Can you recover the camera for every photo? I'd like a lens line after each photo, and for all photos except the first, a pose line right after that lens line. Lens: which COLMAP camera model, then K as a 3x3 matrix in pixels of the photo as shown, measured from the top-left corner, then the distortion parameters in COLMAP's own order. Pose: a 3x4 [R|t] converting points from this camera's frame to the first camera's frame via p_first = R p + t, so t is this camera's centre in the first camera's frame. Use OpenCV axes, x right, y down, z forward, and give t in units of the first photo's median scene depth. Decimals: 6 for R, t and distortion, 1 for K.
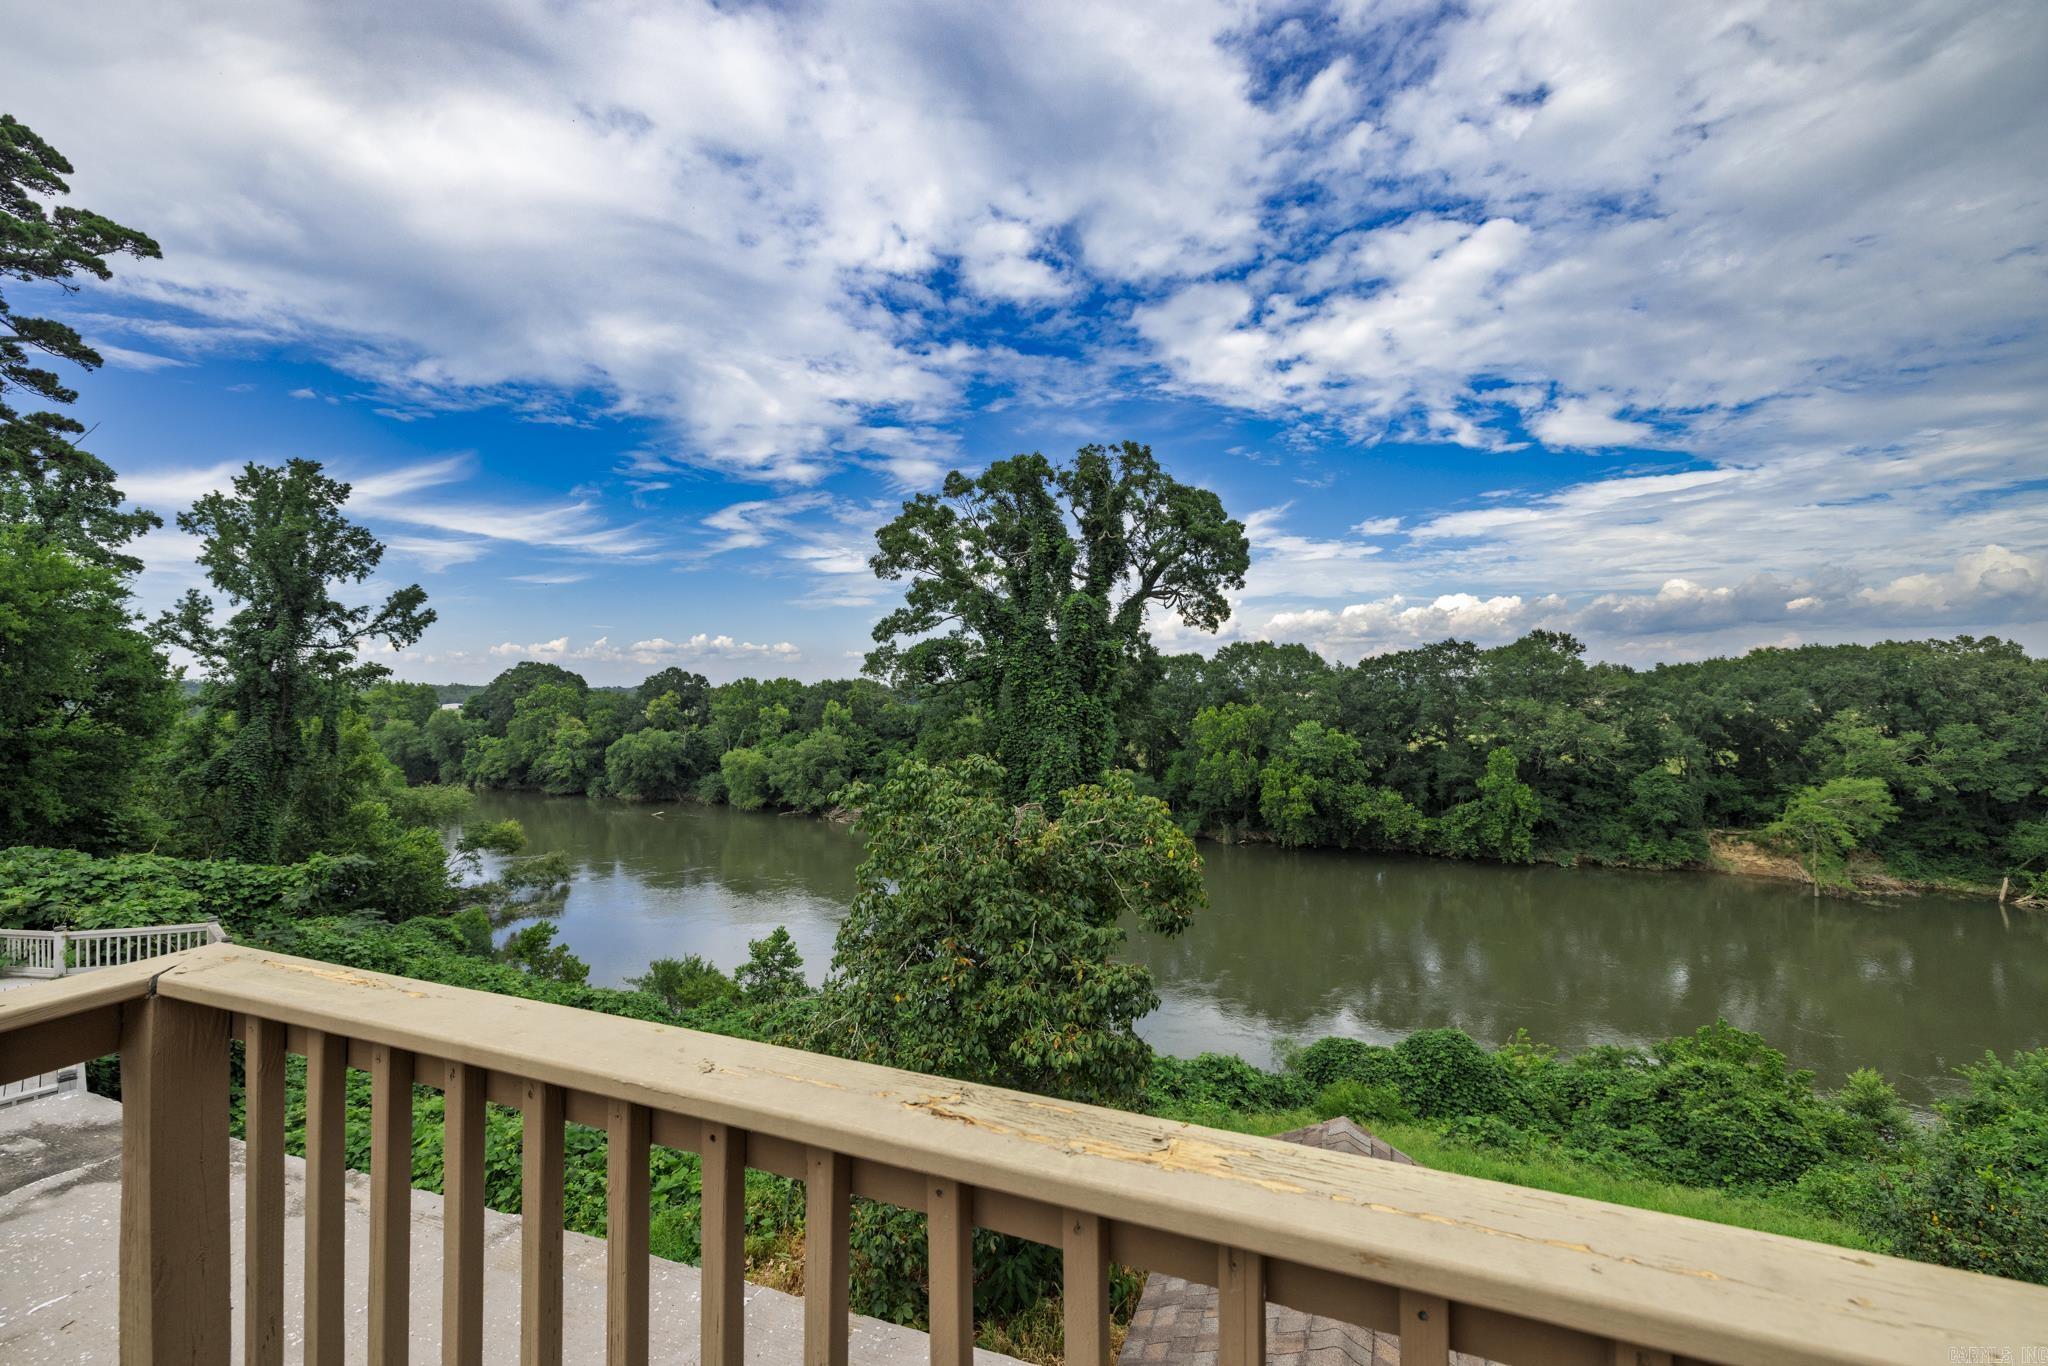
lens RADIAL K [[859.3, 0, 1015.1], [0, 859.3, 674.1], [0, 0, 1]] dist [0.001269, 0.000839]
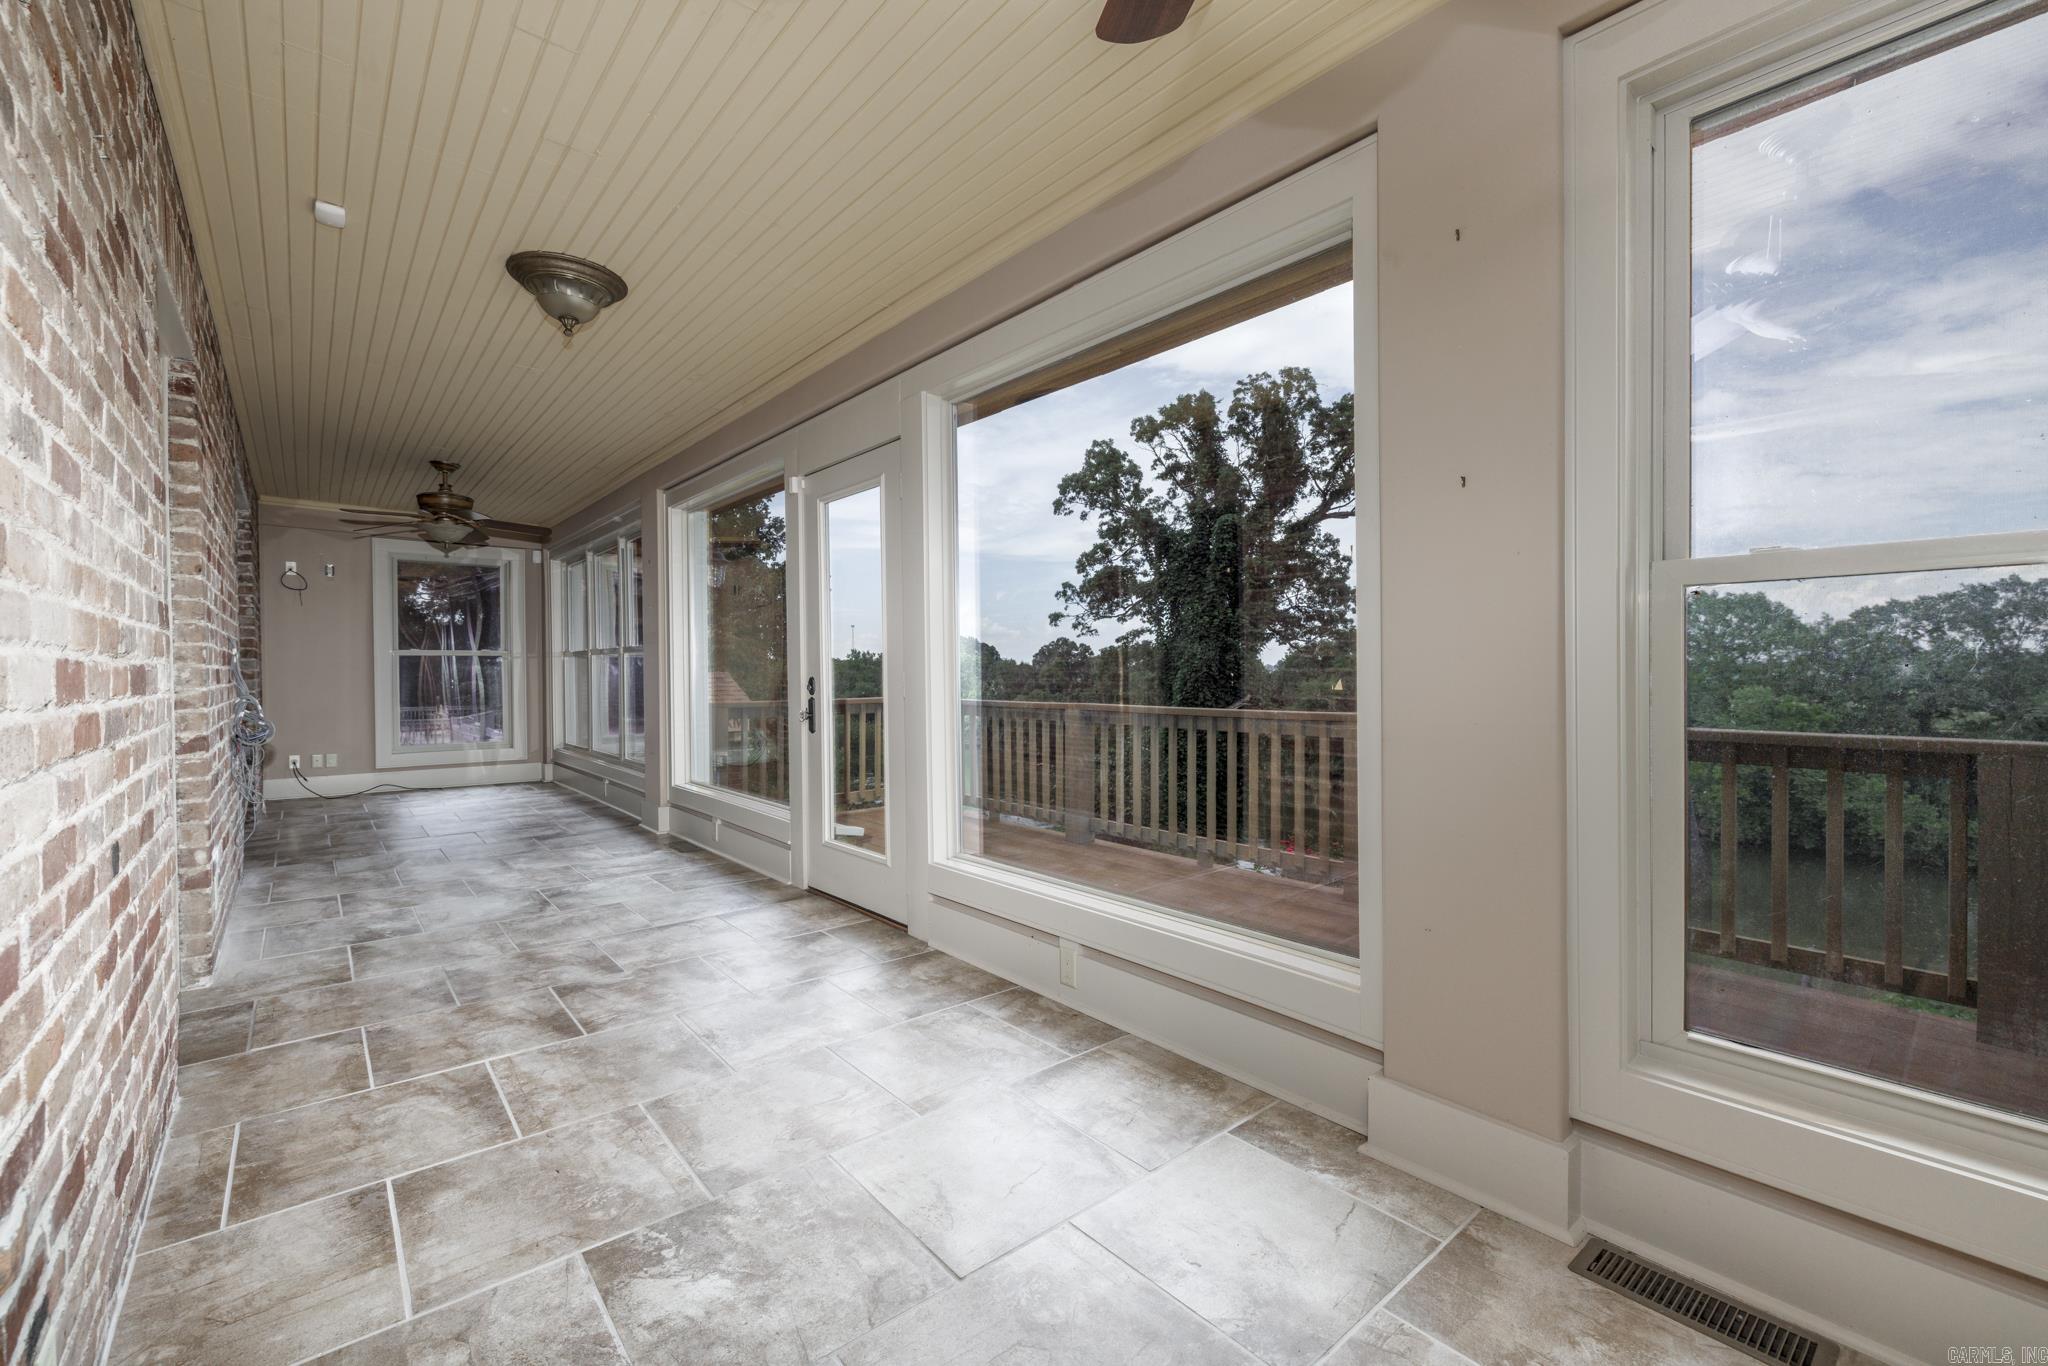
lens RADIAL K [[860.7, 0, 1018.8], [0, 860.7, 677.3], [0, 0, 1]] dist [-0.000277, 0.000369]
pose [[0.888718, 0.009364, -0.458358, 0.199582], [0.002494, 0.999678, 0.025259, 0.048552], [0.458447, -0.023592, 0.888408, -0.052454]]
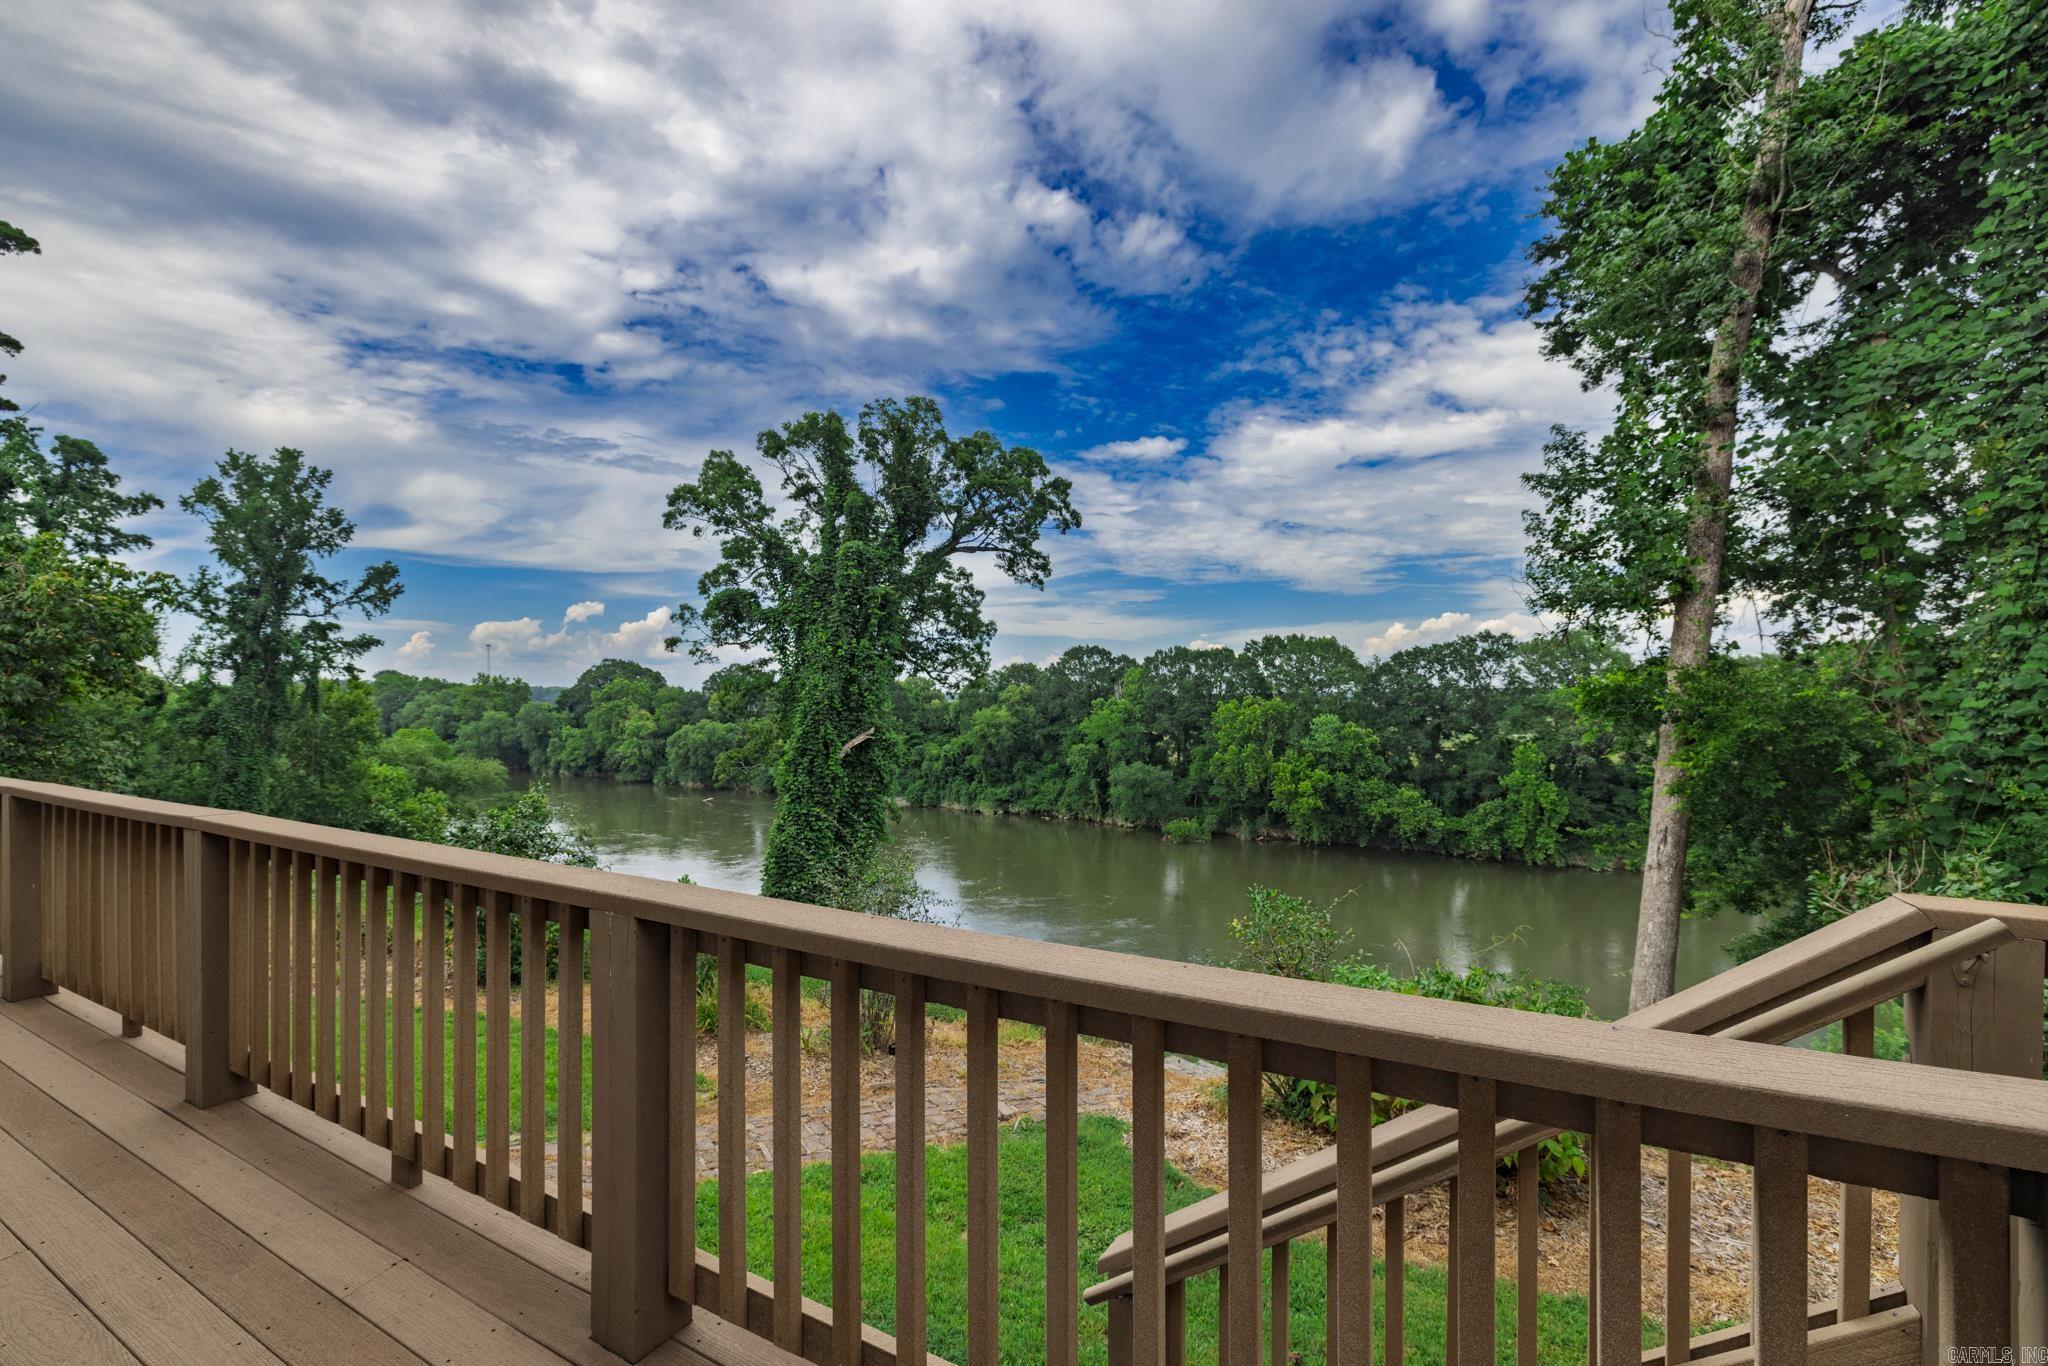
lens RADIAL K [[869.4, 0, 1030.7], [0, 869.4, 705.9], [0, 0, 1]] dist [0.000010, 0.000150]
pose [[0.993390, 0.010835, -0.114272, 0.242534], [-0.008043, 0.999658, 0.024867, 0.046043], [0.114502, -0.023783, 0.993138, -0.018806]]
